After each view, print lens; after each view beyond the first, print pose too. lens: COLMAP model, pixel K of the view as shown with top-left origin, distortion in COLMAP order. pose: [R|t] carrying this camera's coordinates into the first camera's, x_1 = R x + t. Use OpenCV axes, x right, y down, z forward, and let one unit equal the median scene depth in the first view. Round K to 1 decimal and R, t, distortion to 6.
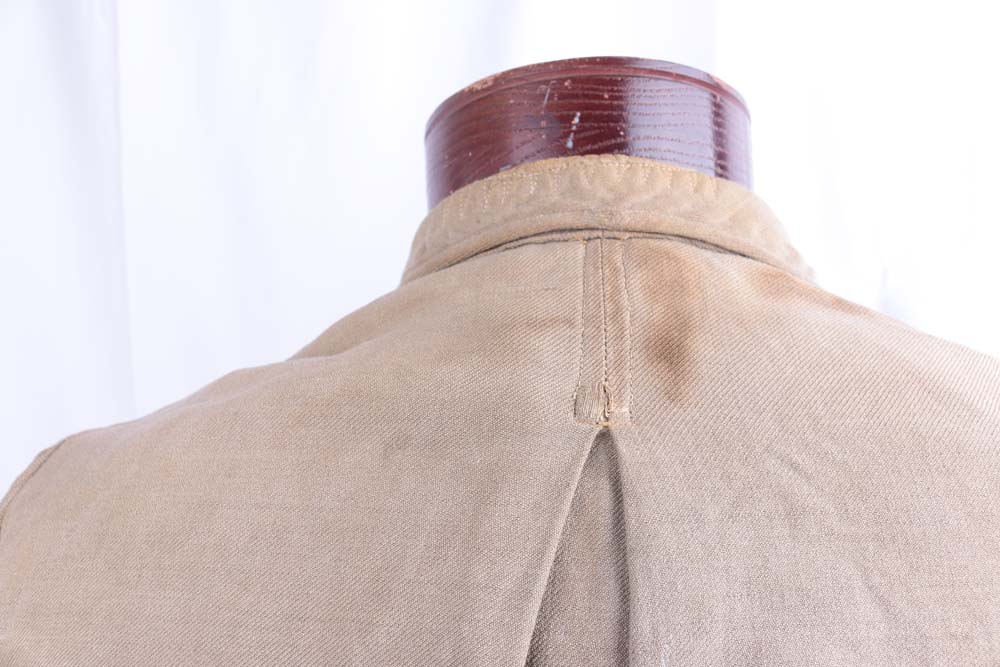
lens RADIAL K [[864.3, 0, 500.1], [0, 864.3, 332.3], [0, 0, 1]] dist [-0.125640, 0.045186]
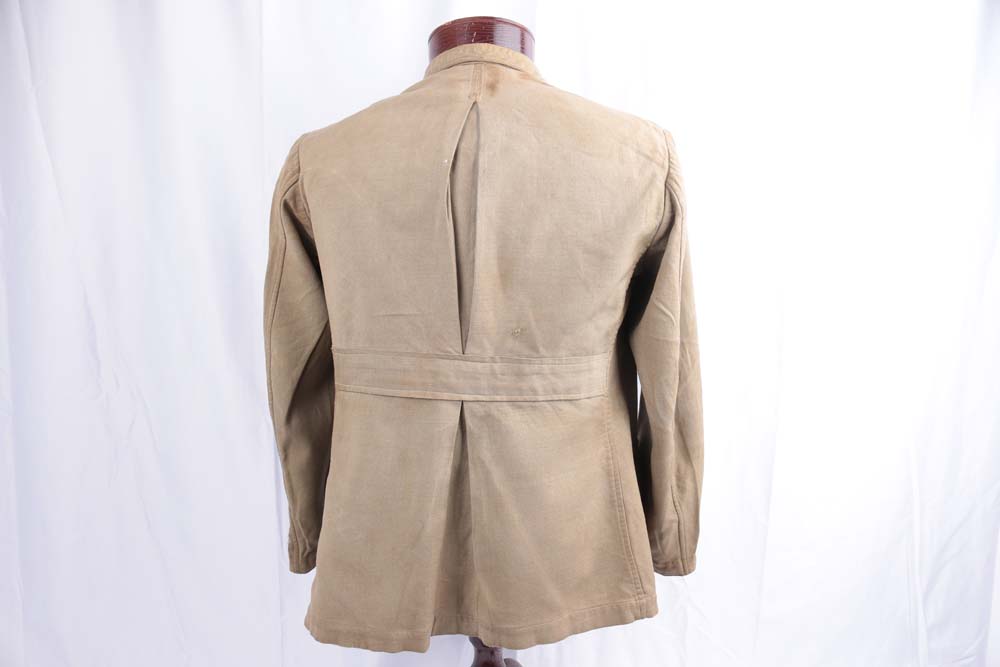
lens RADIAL K [[864.3, 0, 500.0], [0, 864.3, 333.6], [0, 0, 1]] dist [-0.125640, 0.045186]
pose [[0.998532, 0.014444, 0.052206, 0.031247], [-0.016748, 0.998893, 0.043967, 0.929928], [-0.051513, -0.044777, 0.997668, -2.871257]]
